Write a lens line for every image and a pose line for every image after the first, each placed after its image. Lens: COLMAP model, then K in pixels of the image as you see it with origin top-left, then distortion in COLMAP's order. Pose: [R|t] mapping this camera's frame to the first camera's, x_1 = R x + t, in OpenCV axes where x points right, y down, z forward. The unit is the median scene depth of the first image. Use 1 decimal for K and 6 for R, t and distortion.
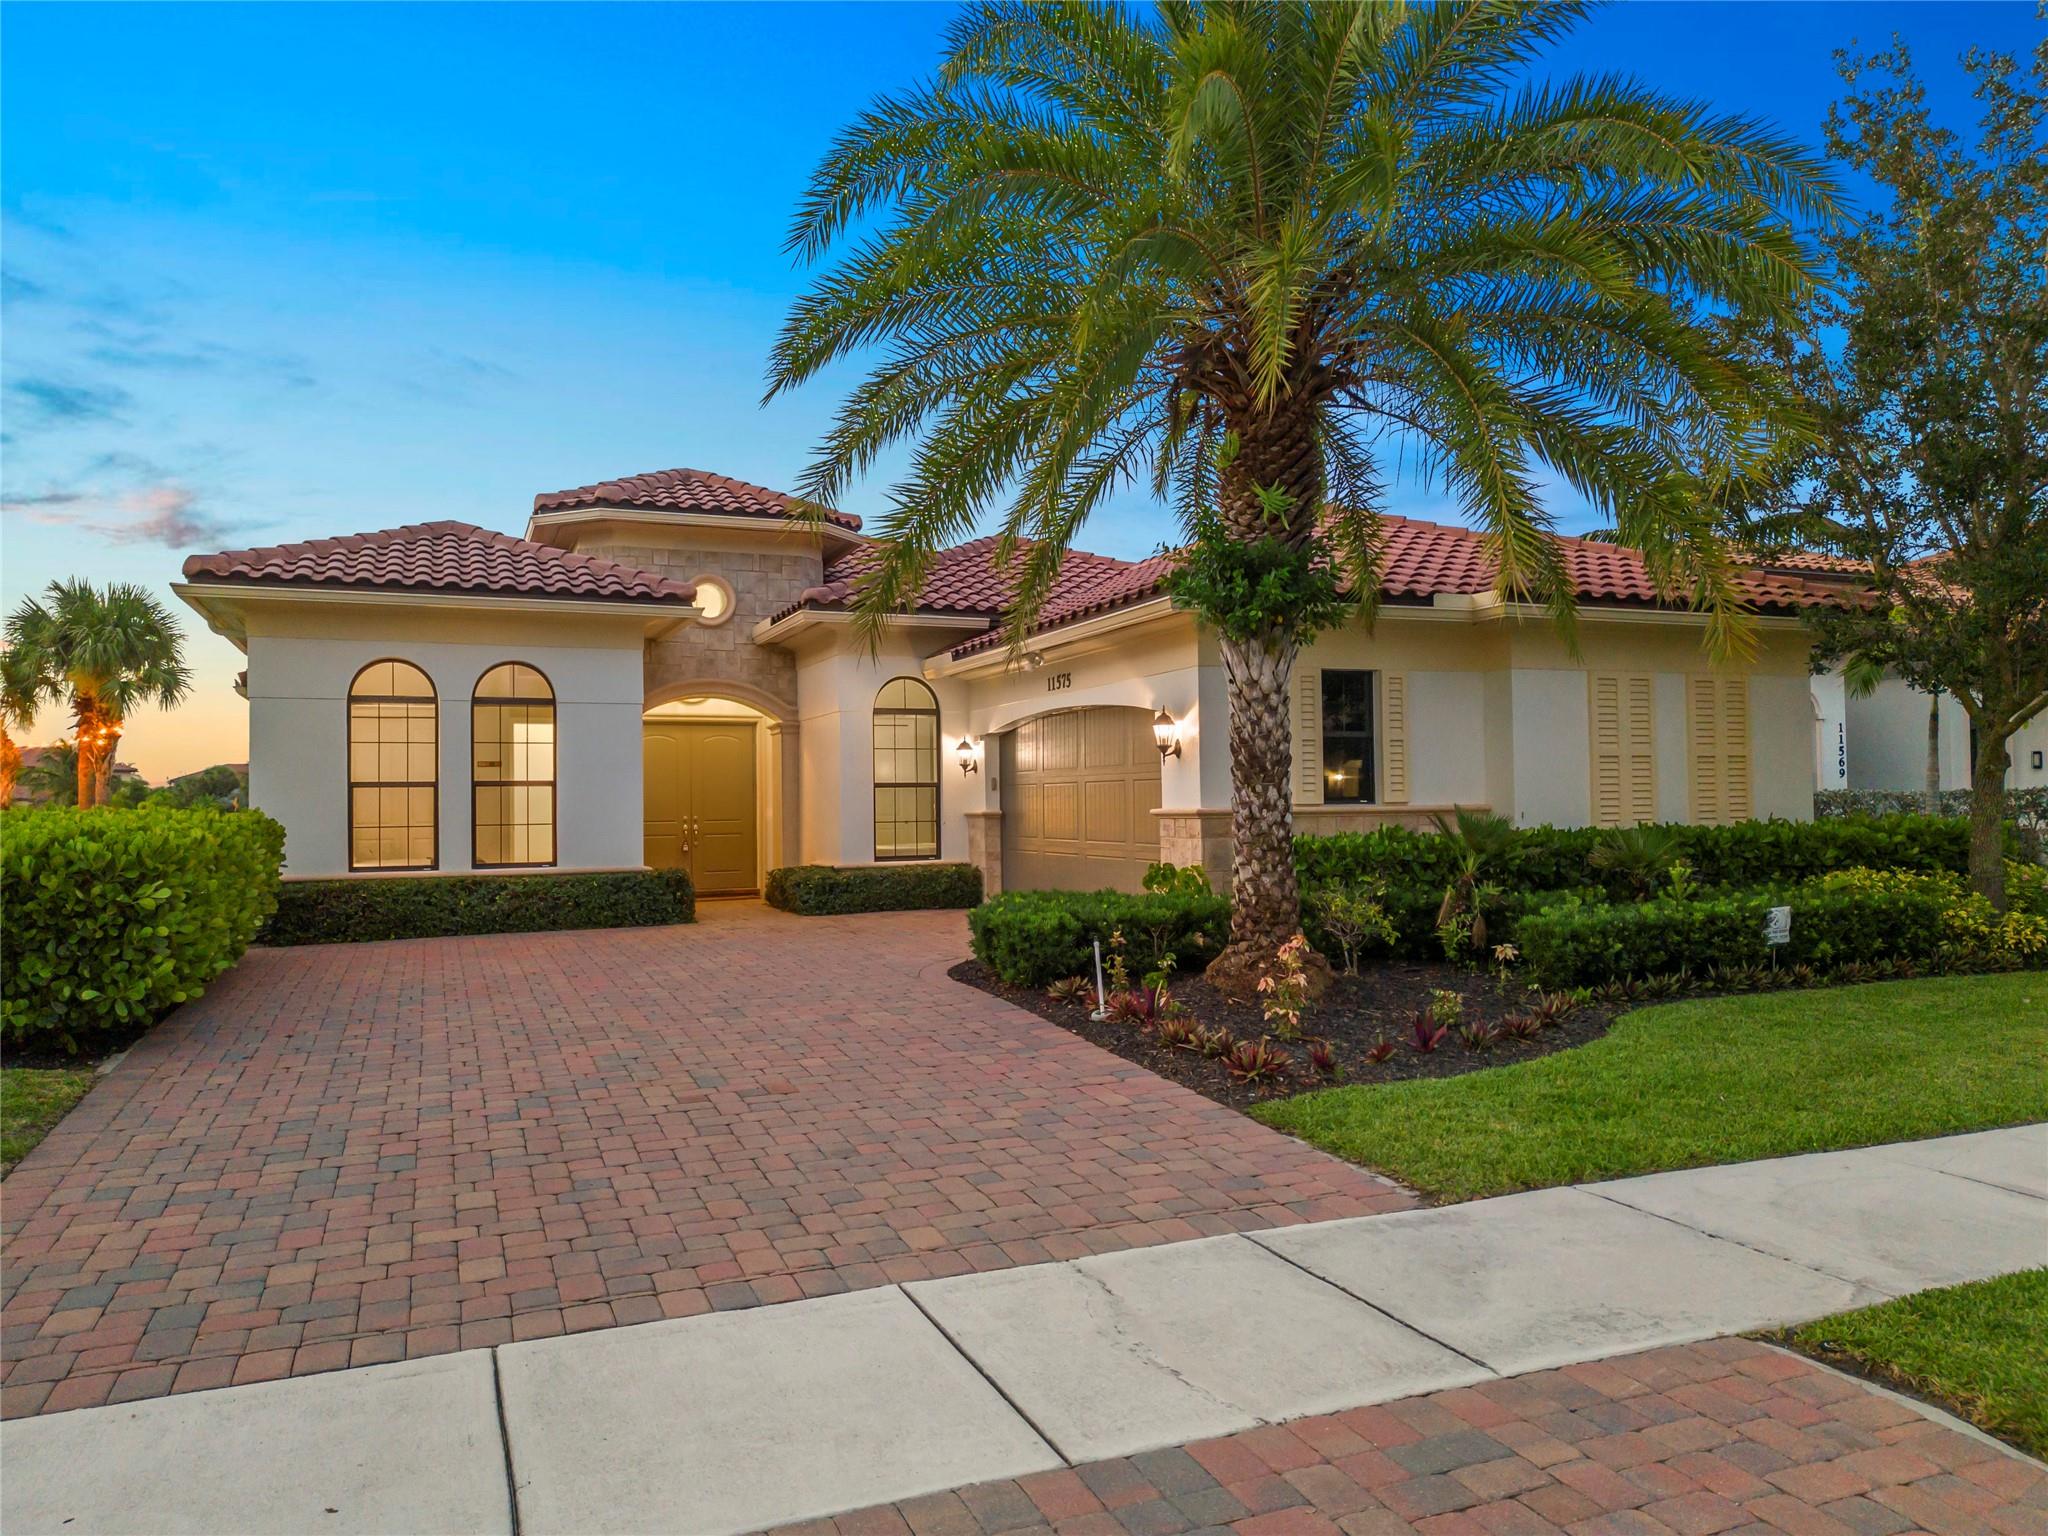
lens RADIAL K [[1431.1, 0, 1013.9], [0, 1431.1, 768.5], [0, 0, 1]] dist [0.085950, -0.102759]
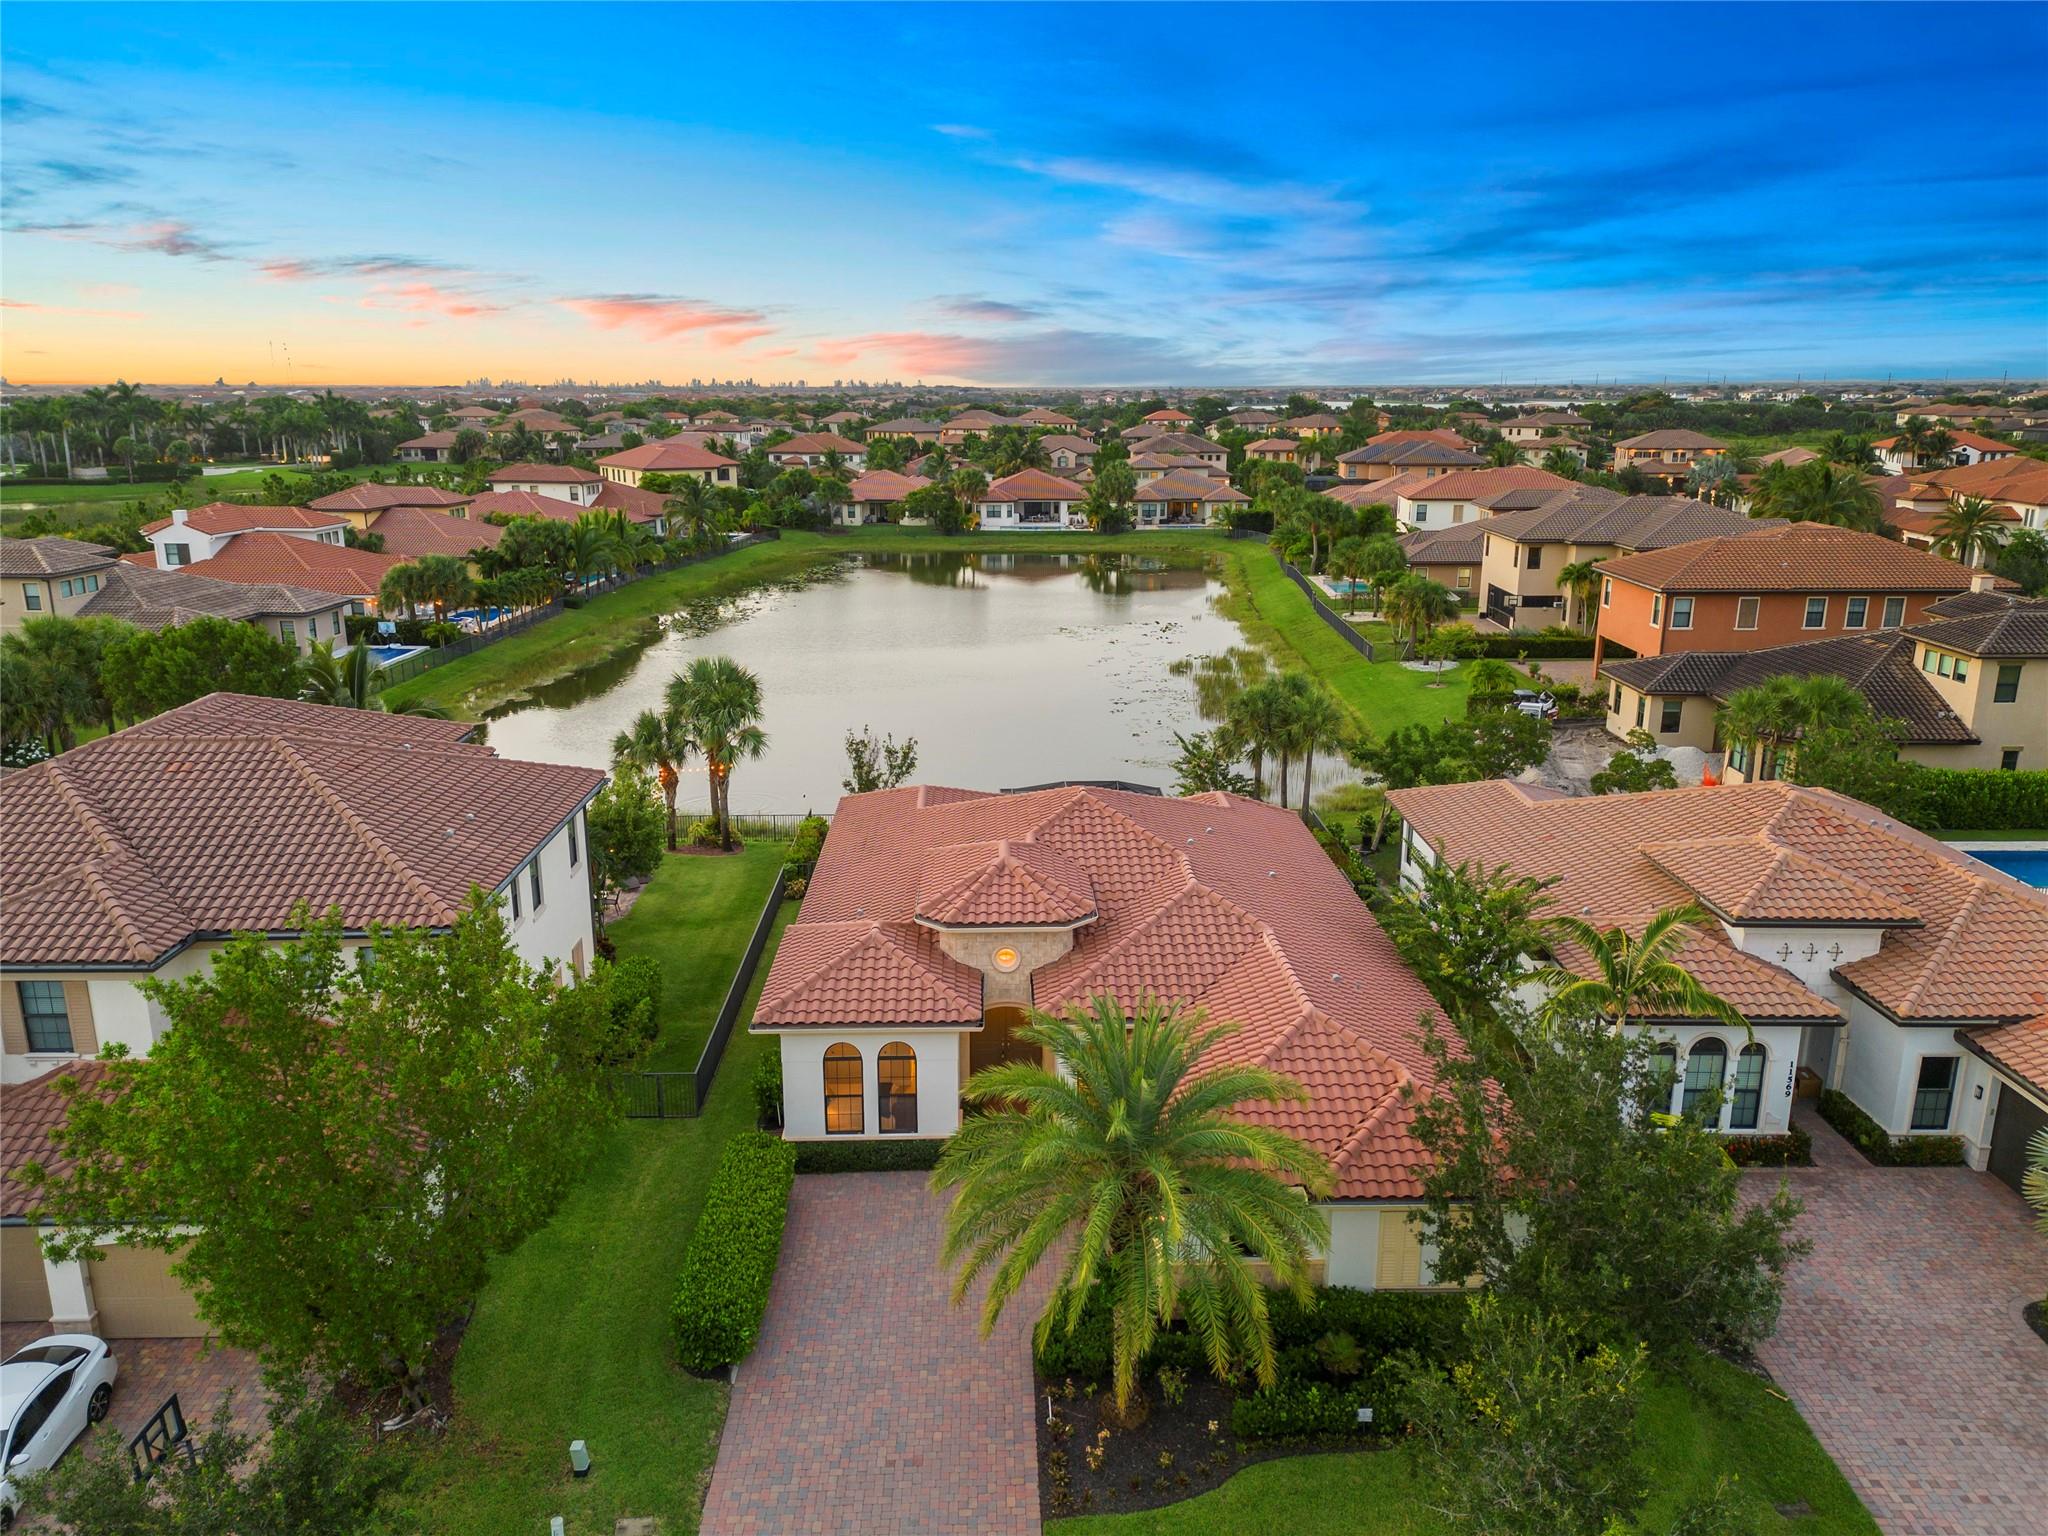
lens RADIAL K [[1431.1, 0, 1013.9], [0, 1431.1, 768.5], [0, 0, 1]] dist [0.085950, -0.102759]
pose [[0.935005, 0.097340, -0.341014, 0.725110], [0.001322, 0.960629, 0.277832, -1.582338], [0.354632, -0.260225, 0.898064, -1.031547]]
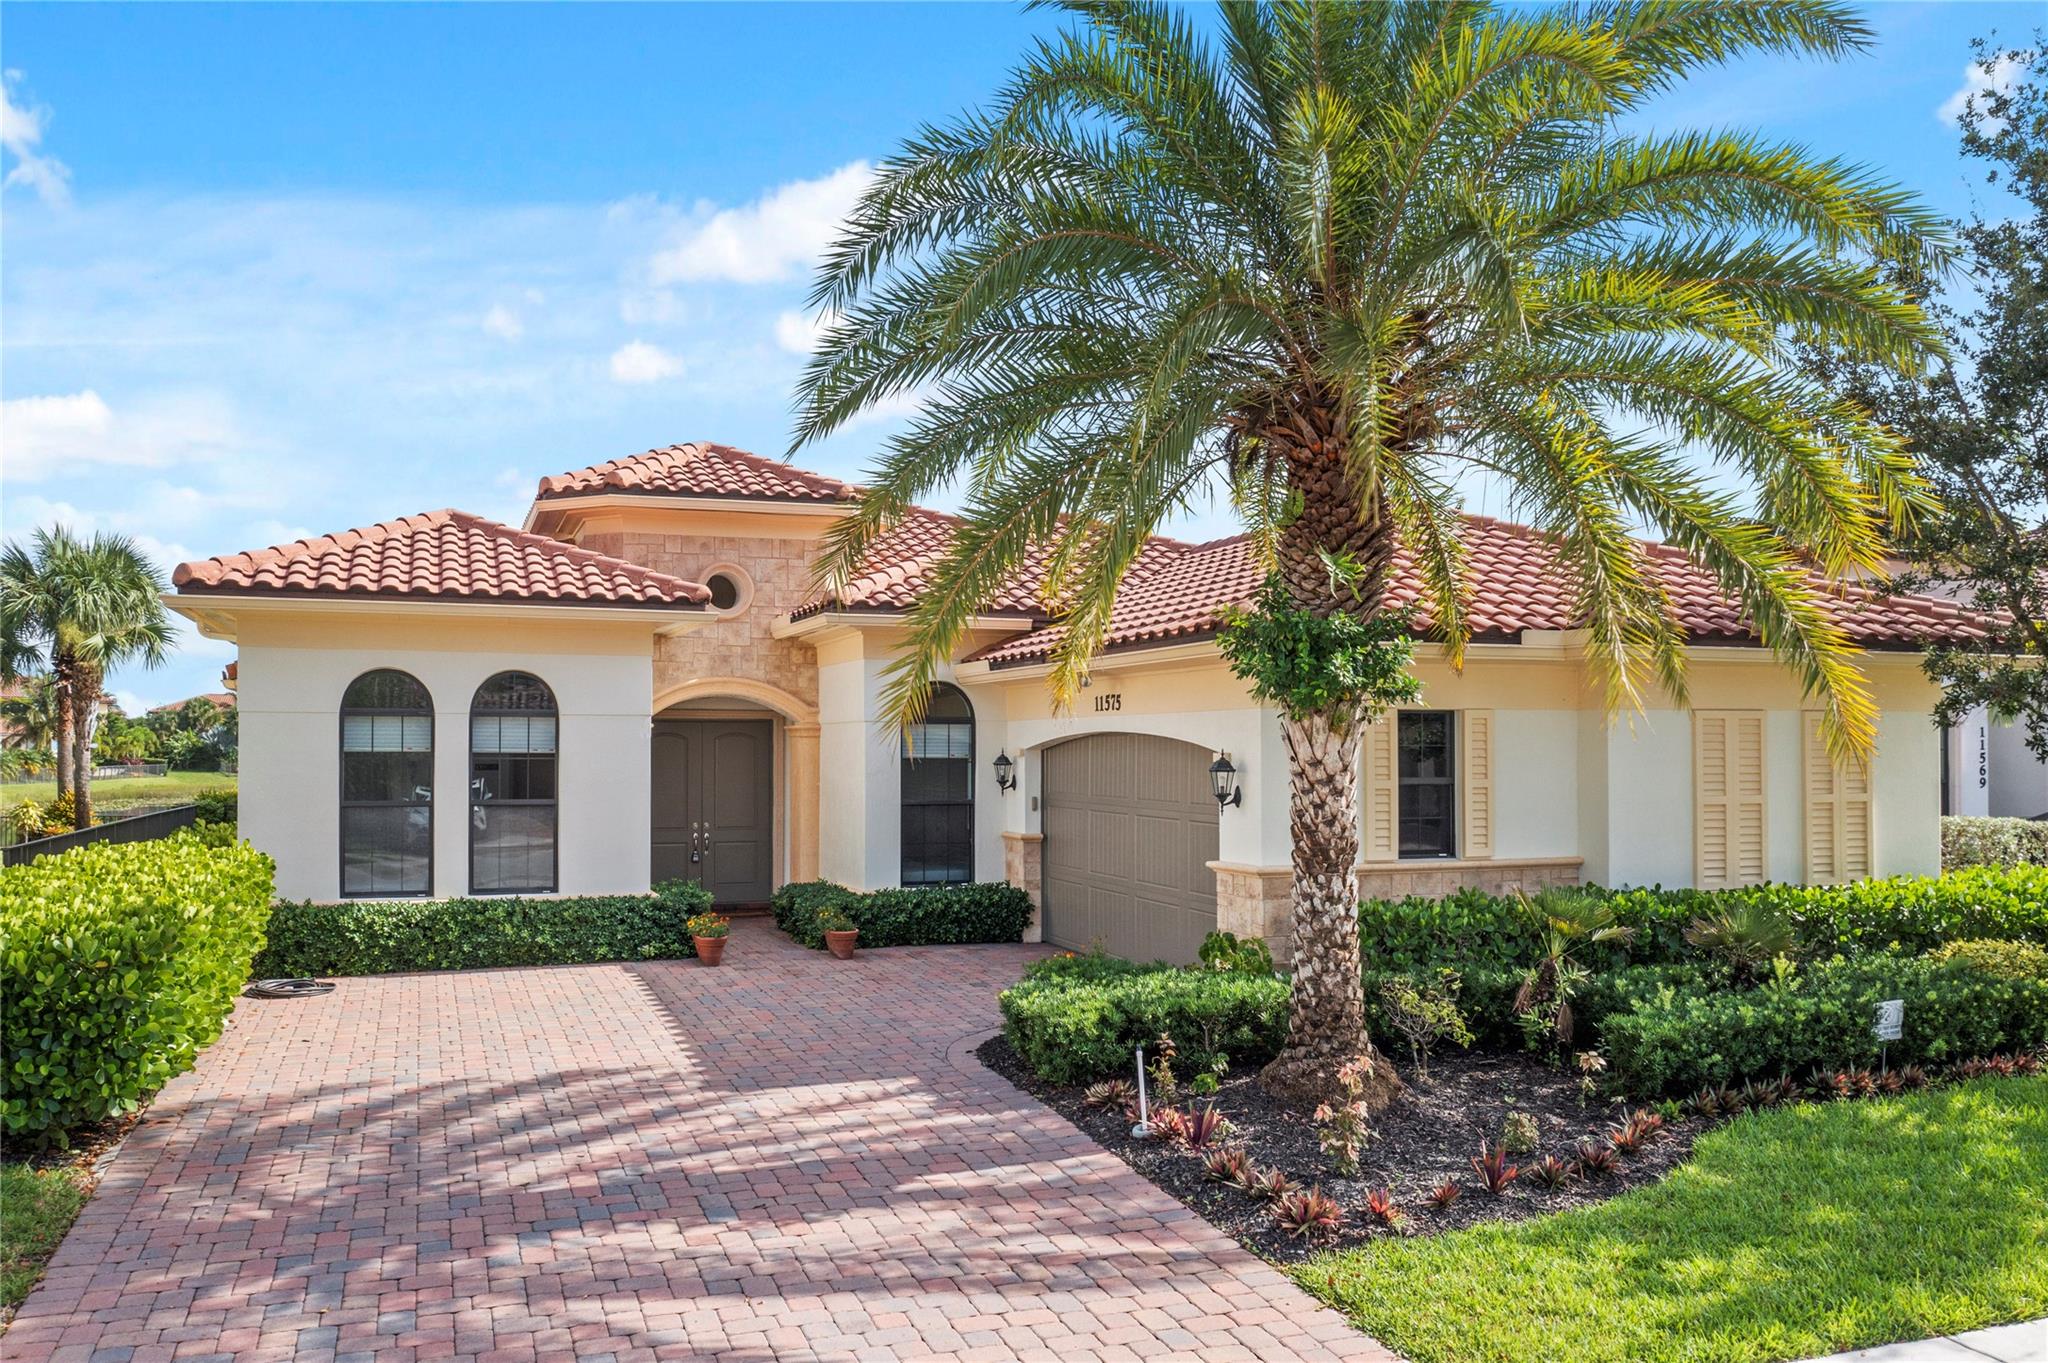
lens RADIAL K [[1615.8, 0, 1001.4], [0, 1615.8, 726.6], [0, 0, 1]] dist [-0.020652, 0.000697]
pose [[0.999210, 0.010933, -0.038216, 0.005945], [-0.010372, 0.999836, 0.014857, -0.090641], [0.038372, -0.014449, 0.999159, -0.025449]]
